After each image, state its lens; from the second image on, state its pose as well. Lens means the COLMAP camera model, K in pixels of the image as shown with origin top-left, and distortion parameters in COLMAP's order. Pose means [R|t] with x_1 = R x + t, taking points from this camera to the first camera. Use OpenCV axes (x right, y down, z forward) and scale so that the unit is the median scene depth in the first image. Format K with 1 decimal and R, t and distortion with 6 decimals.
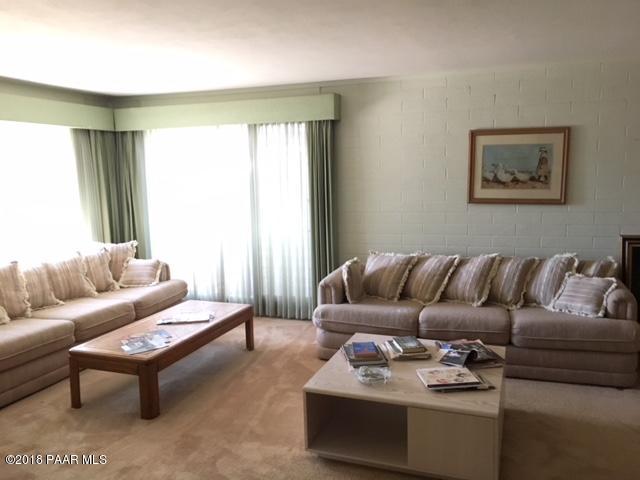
lens RADIAL K [[540.8, 0, 320.3], [0, 540.8, 239.6], [0, 0, 1]] dist [0.060692, -0.018077]
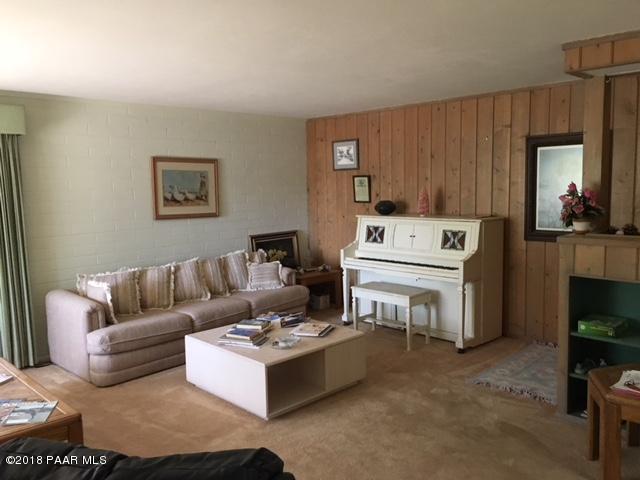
lens RADIAL K [[540.8, 0, 321.6], [0, 540.8, 241.6], [0, 0, 1]] dist [0.060692, -0.018077]
pose [[0.426593, -0.086592, 0.900289, -0.643078], [0.130432, 0.990891, 0.033502, -0.014709], [-0.894989, 0.103135, 0.434001, 0.203480]]
